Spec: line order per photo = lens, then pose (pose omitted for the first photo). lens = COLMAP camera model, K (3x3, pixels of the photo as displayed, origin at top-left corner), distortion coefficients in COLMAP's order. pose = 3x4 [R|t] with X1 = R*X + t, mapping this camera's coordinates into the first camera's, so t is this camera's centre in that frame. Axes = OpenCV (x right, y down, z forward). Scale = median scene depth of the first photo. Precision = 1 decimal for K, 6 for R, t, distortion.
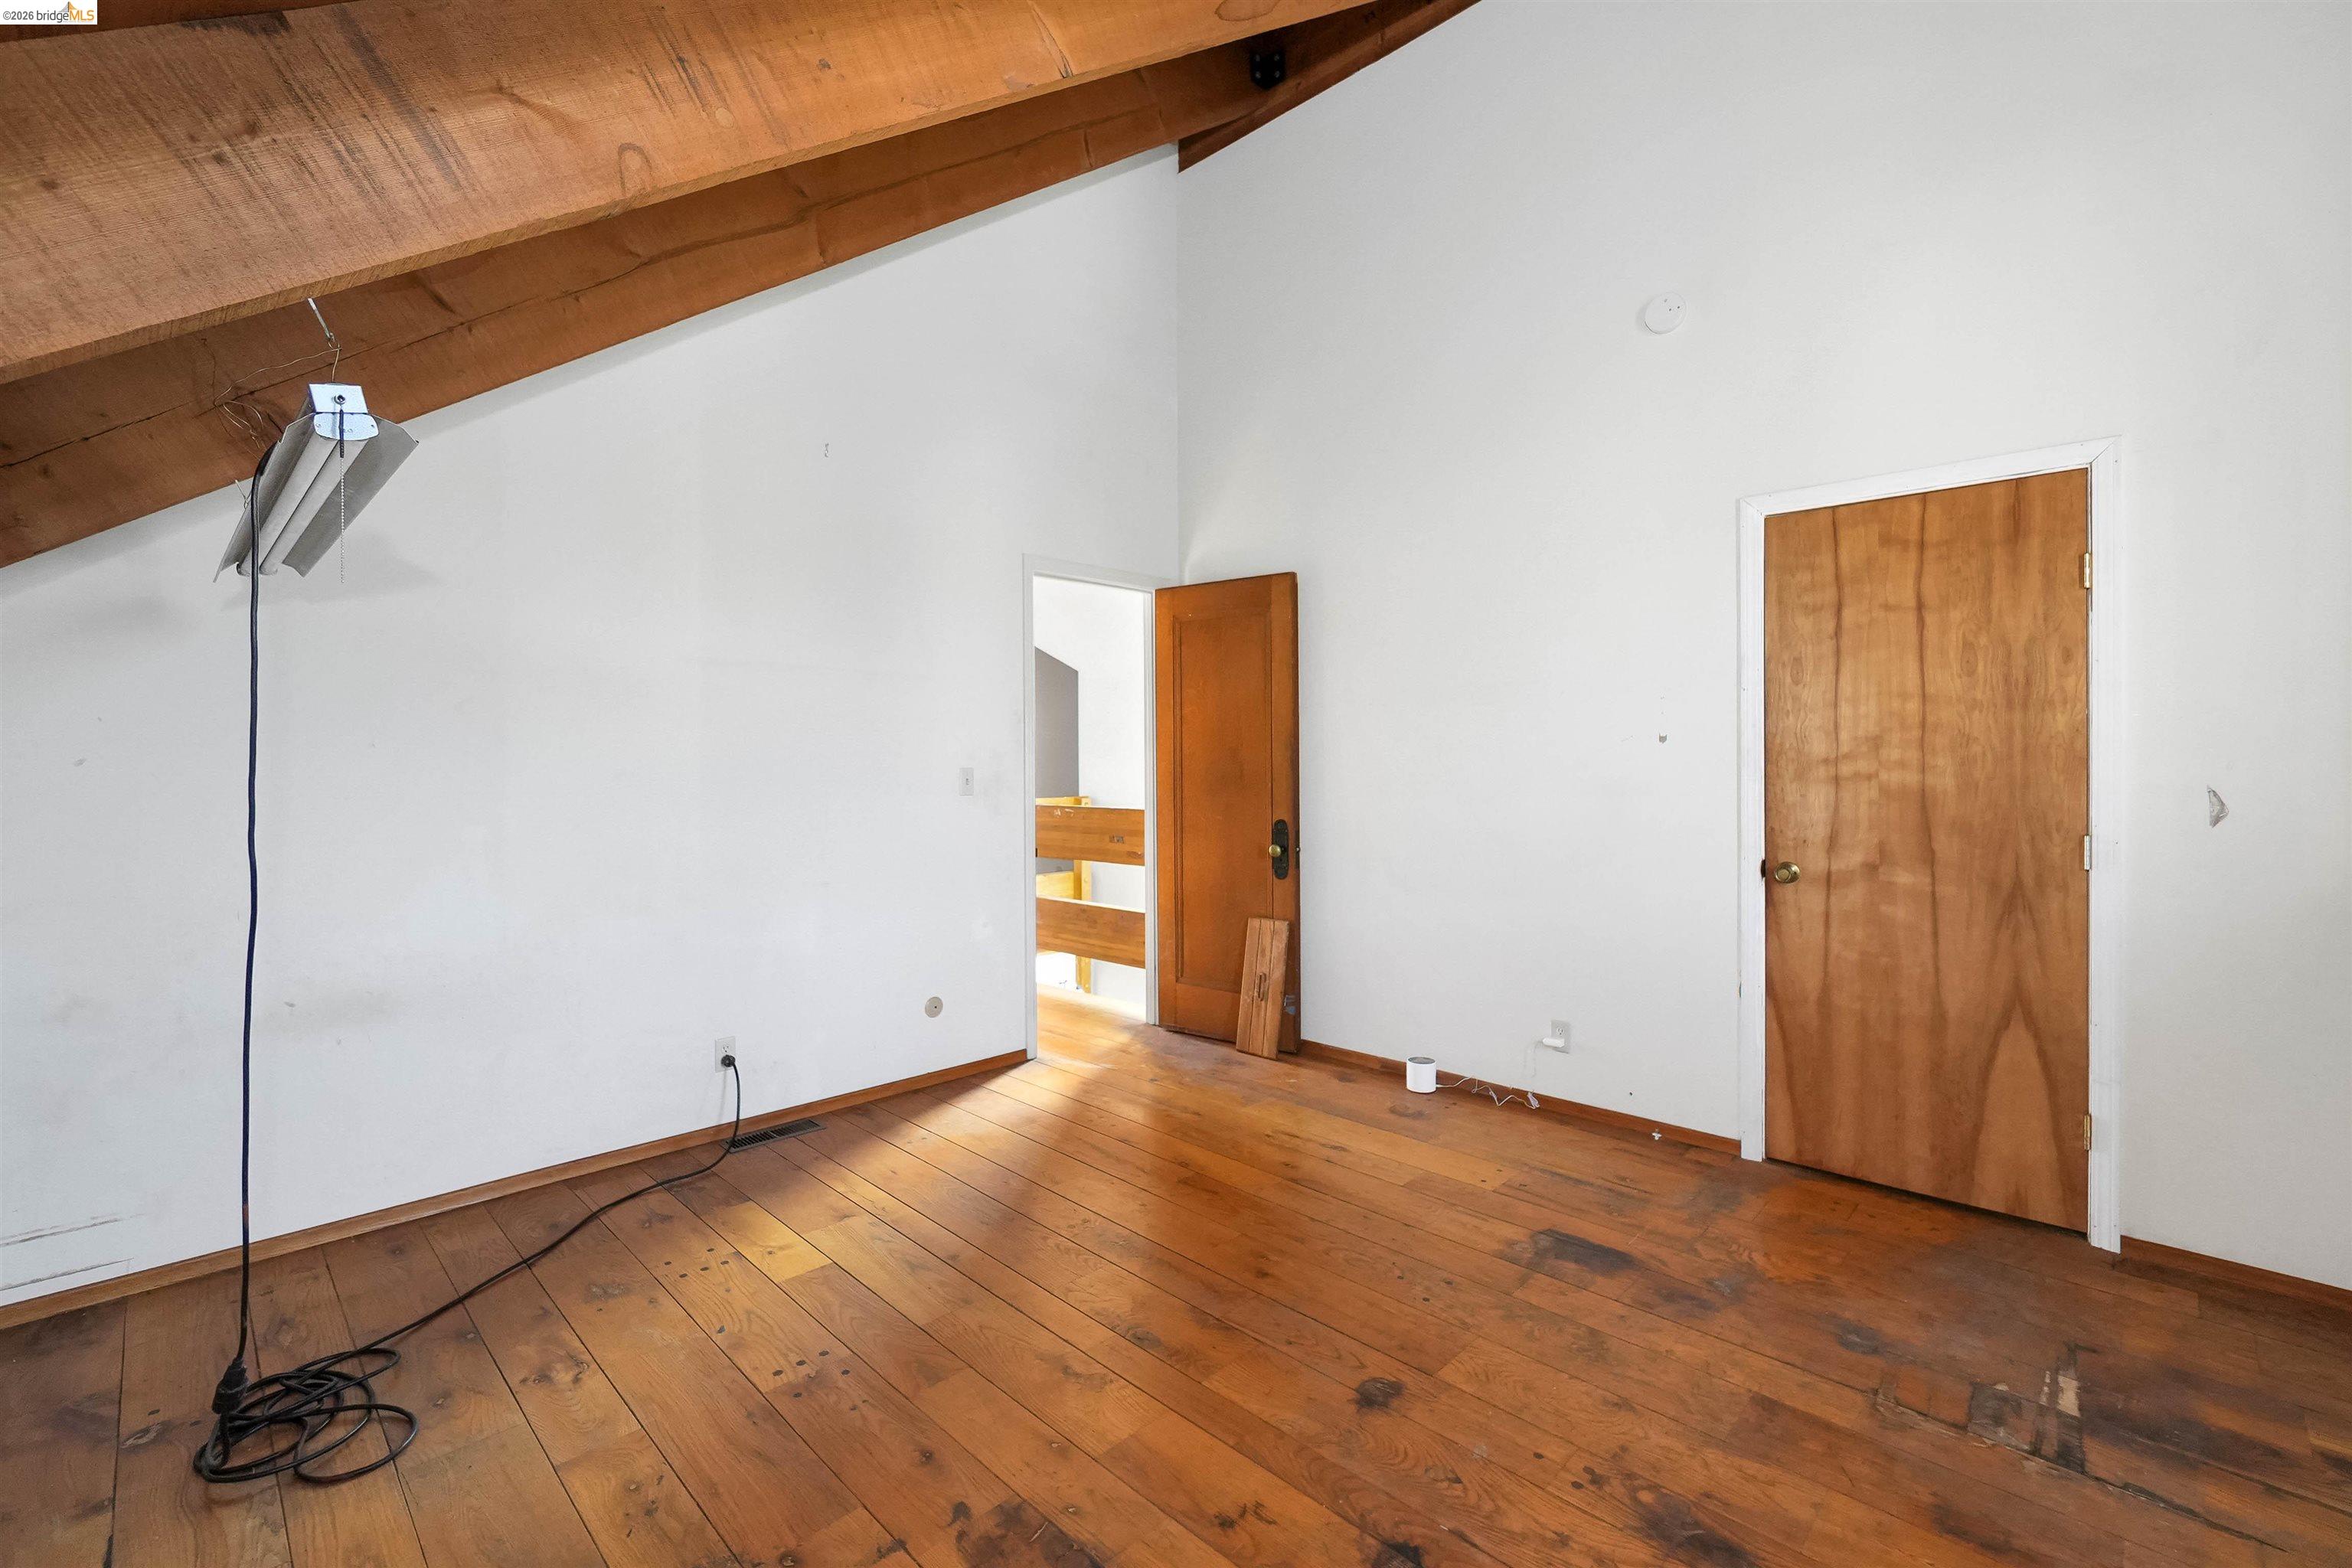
lens RADIAL K [[1020.8, 0, 1178.7], [0, 1020.8, 764.9], [0, 0, 1]] dist [0.008346, 0.000966]
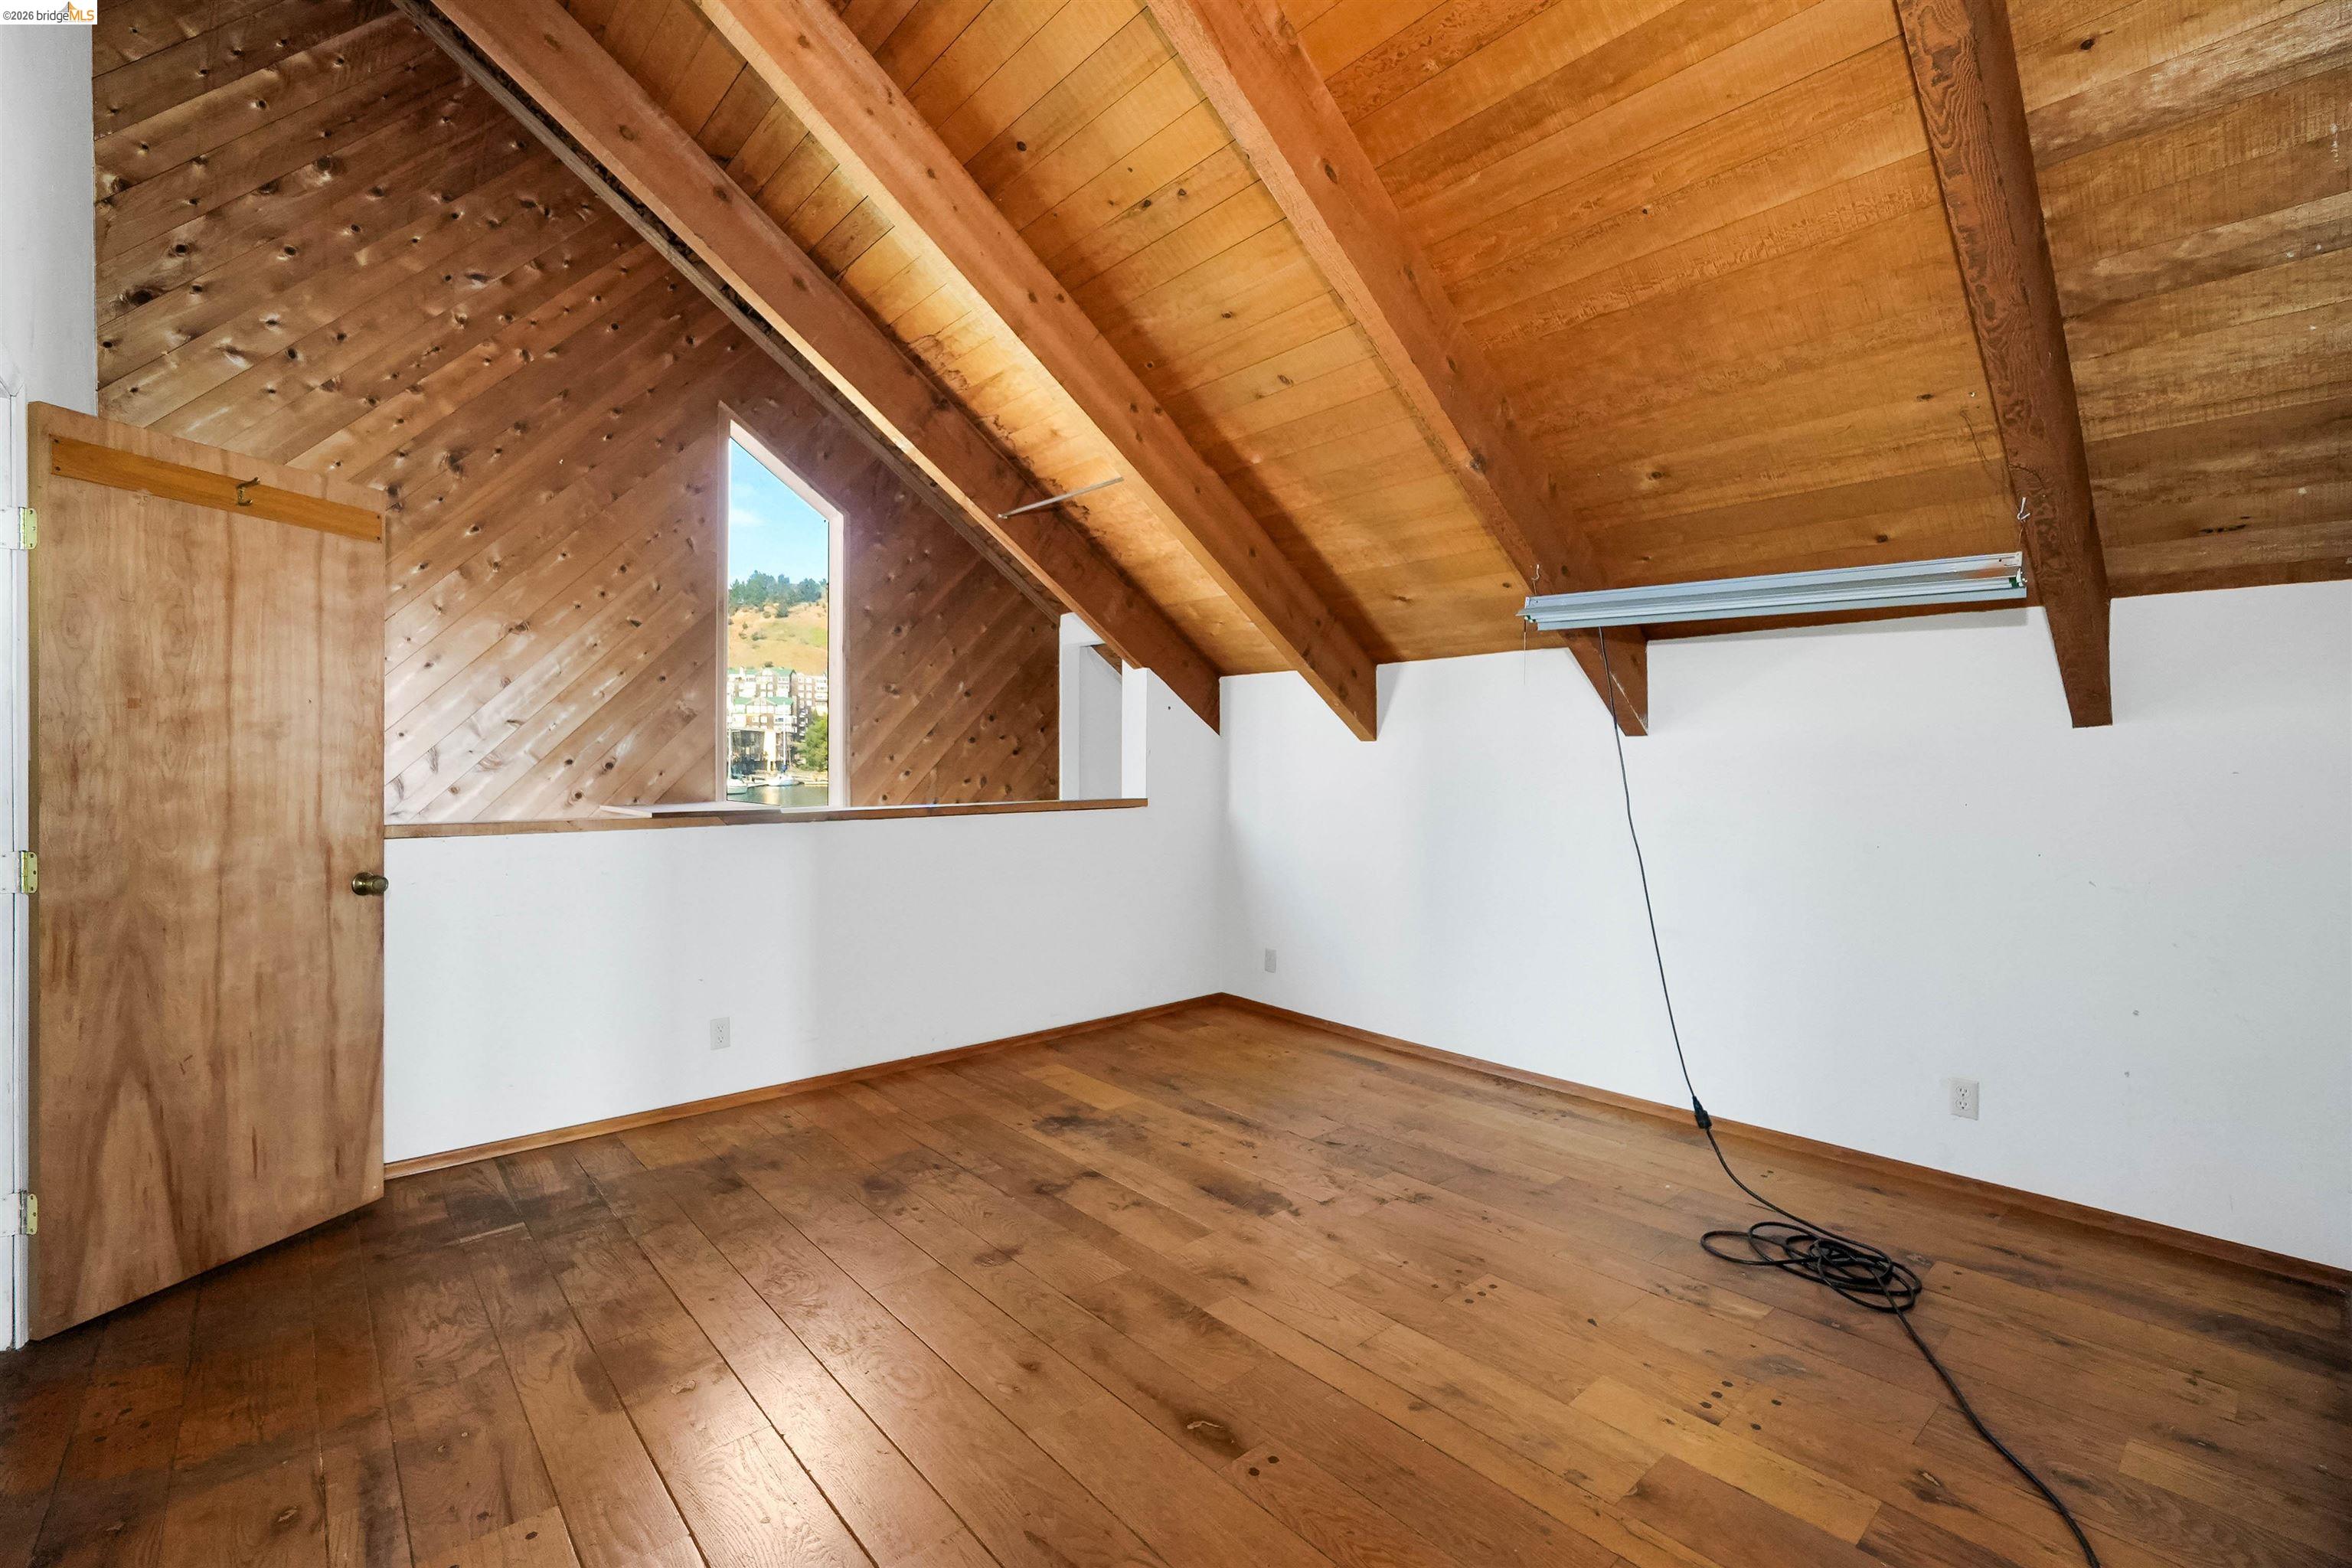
lens RADIAL K [[1020.8, 0, 1179.8], [0, 1020.8, 771.9], [0, 0, 1]] dist [0.008346, 0.000966]
pose [[-0.997378, -0.002548, 0.072324, -0.123398], [-0.001184, 0.999821, 0.018890, -0.012421], [-0.072359, 0.018755, -0.997202, 2.256494]]
